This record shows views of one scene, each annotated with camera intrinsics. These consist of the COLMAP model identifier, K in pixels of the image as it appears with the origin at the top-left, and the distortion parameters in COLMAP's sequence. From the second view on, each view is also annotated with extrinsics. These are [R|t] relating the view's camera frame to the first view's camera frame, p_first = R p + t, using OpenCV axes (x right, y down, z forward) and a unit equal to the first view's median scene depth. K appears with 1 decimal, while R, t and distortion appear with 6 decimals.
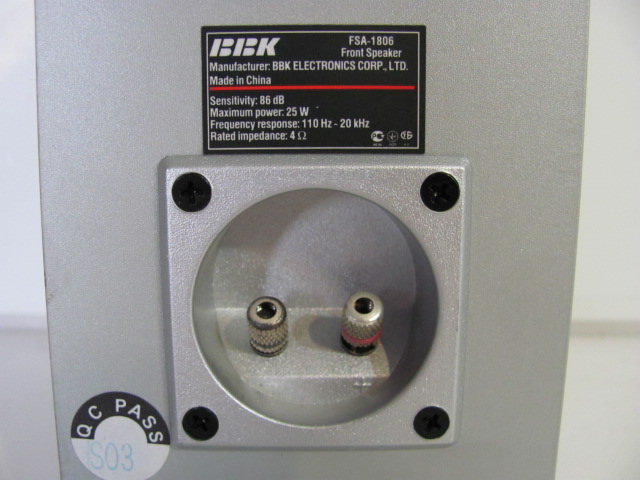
lens RADIAL K [[821.5, 0, 319.1], [0, 821.5, 235.5], [0, 0, 1]] dist [-0.238672, 0.000000]
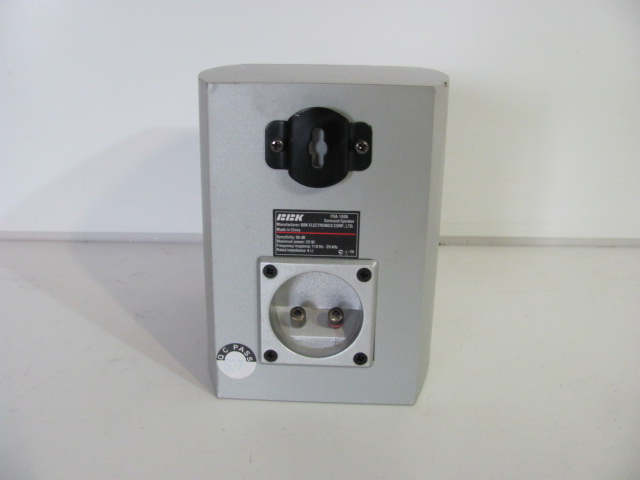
lens RADIAL K [[821.5, 0, 324.3], [0, 821.5, 240.8], [0, 0, 1]] dist [-0.238672, 0.000000]
pose [[0.997600, 0.035236, -0.059611, 0.175115], [-0.024383, 0.984467, 0.173869, -0.613650], [0.064811, -0.171998, 0.982963, -1.577148]]
